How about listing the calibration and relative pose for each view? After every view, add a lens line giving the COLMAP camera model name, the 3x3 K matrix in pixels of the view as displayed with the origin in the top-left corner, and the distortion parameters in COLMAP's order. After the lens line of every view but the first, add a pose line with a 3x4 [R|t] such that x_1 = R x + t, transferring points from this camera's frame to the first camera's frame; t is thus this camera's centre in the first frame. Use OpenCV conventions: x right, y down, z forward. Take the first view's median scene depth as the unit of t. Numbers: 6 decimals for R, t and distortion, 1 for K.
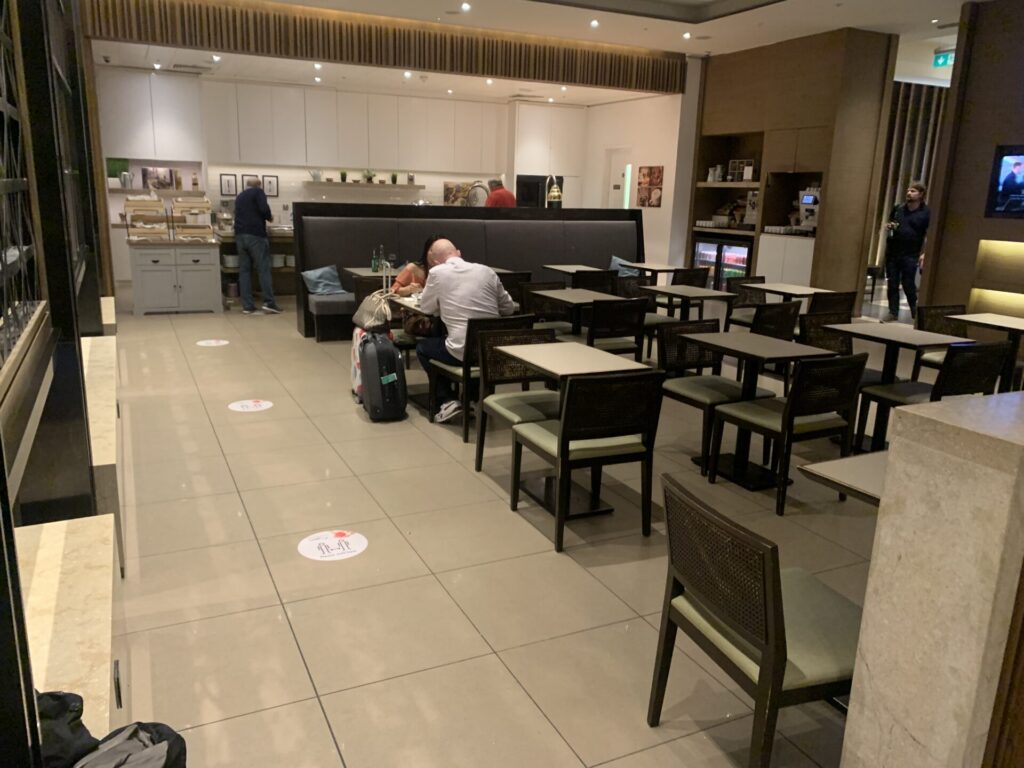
lens RADIAL K [[789.9, 0, 497.7], [0, 789.9, 390.7], [0, 0, 1]] dist [0.011305, 0.000357]
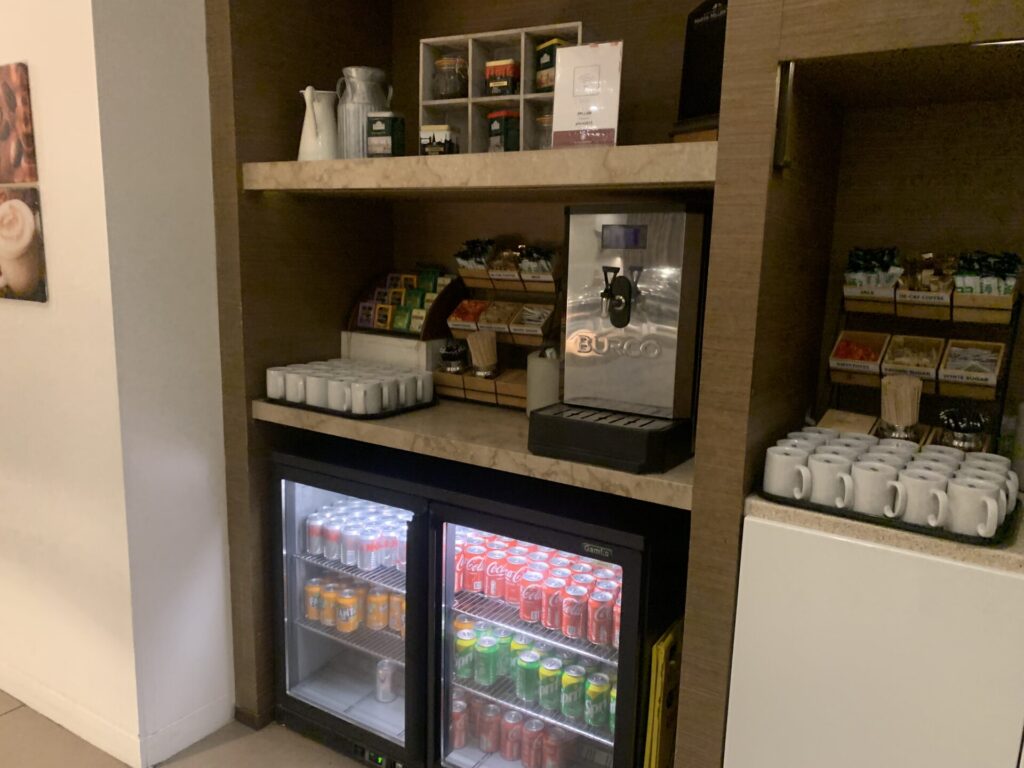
lens RADIAL K [[789.9, 0, 497.7], [0, 789.9, 390.7], [0, 0, 1]] dist [0.011305, 0.000357]
pose [[0.840635, -0.100189, 0.532254, 0.197594], [0.131543, 0.991084, -0.021201, -0.198970], [-0.525384, 0.087837, 0.846319, 0.814433]]
